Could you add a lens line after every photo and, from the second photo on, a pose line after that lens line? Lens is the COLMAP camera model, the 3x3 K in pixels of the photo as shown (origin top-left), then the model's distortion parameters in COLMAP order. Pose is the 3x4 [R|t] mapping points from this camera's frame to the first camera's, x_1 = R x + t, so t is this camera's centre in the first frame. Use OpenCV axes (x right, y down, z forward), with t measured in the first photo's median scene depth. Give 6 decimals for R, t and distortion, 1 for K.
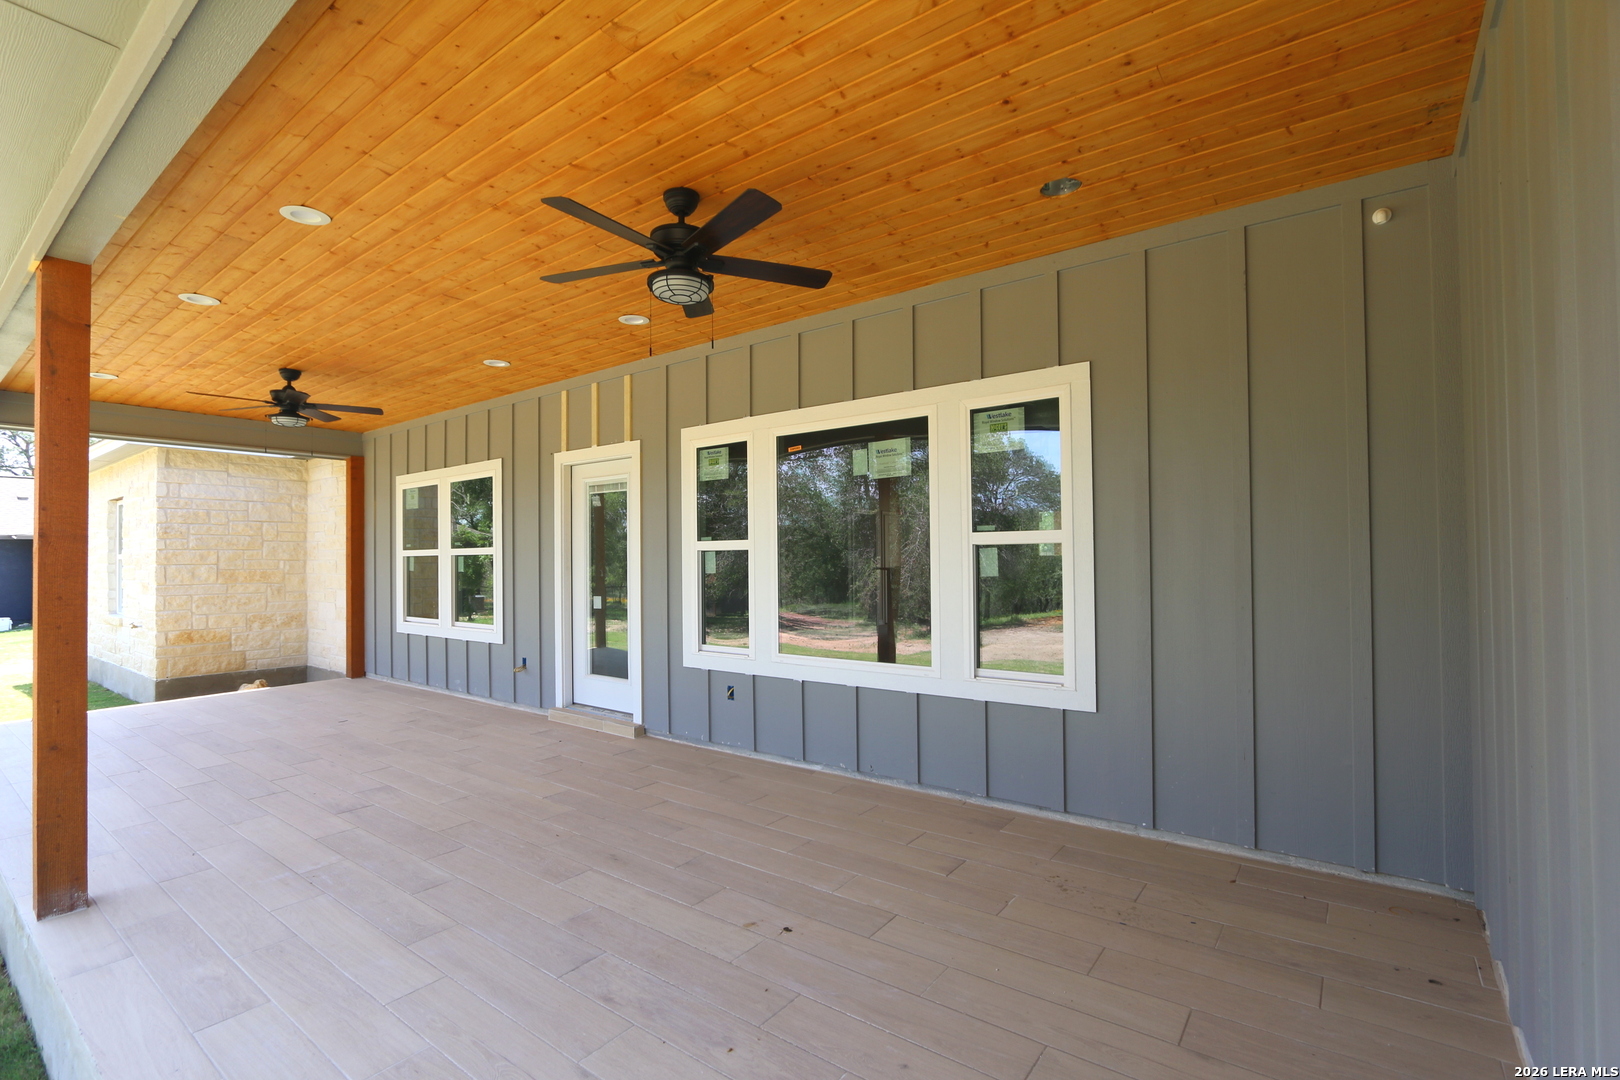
lens RADIAL K [[736.2, 0, 801.0], [0, 736.2, 551.7], [0, 0, 1]] dist [-0.016703, -0.000014]
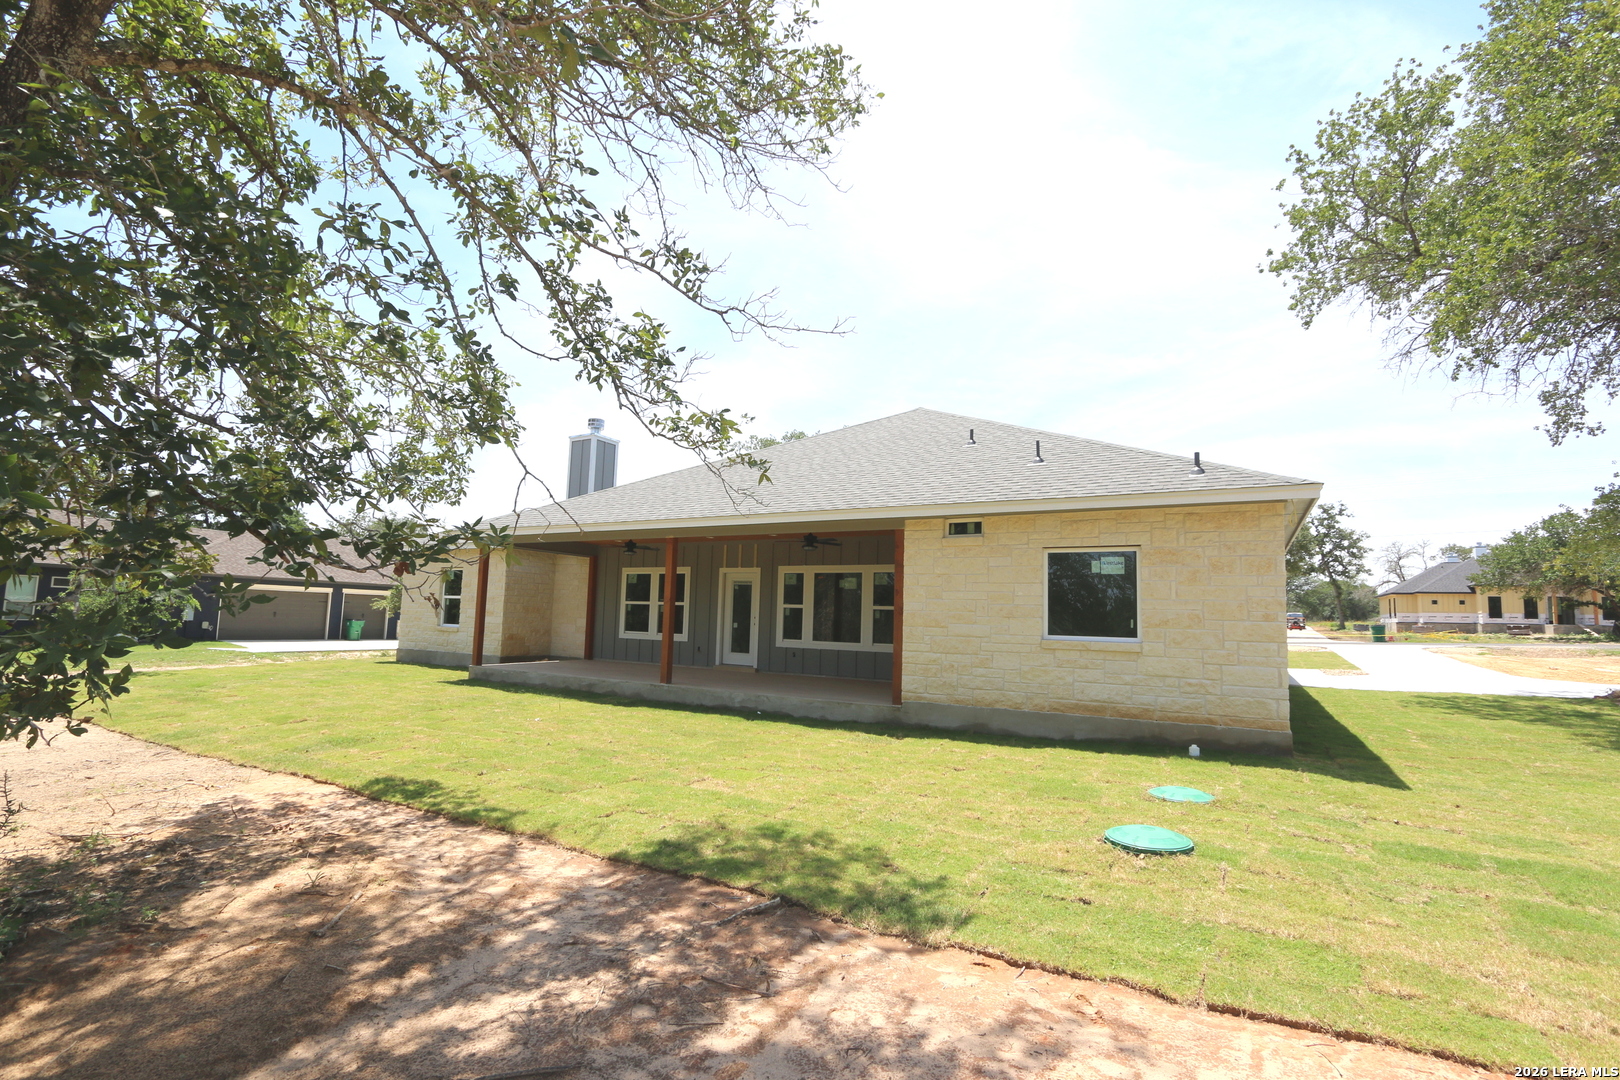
lens RADIAL K [[736.2, 0, 810.1], [0, 736.2, 539.7], [0, 0, 1]] dist [-0.016703, -0.000014]
pose [[0.990590, 0.044536, 0.129411, -0.368729], [-0.033503, 0.995713, -0.086215, -0.018039], [-0.132696, 0.081068, 0.987836, -1.701311]]
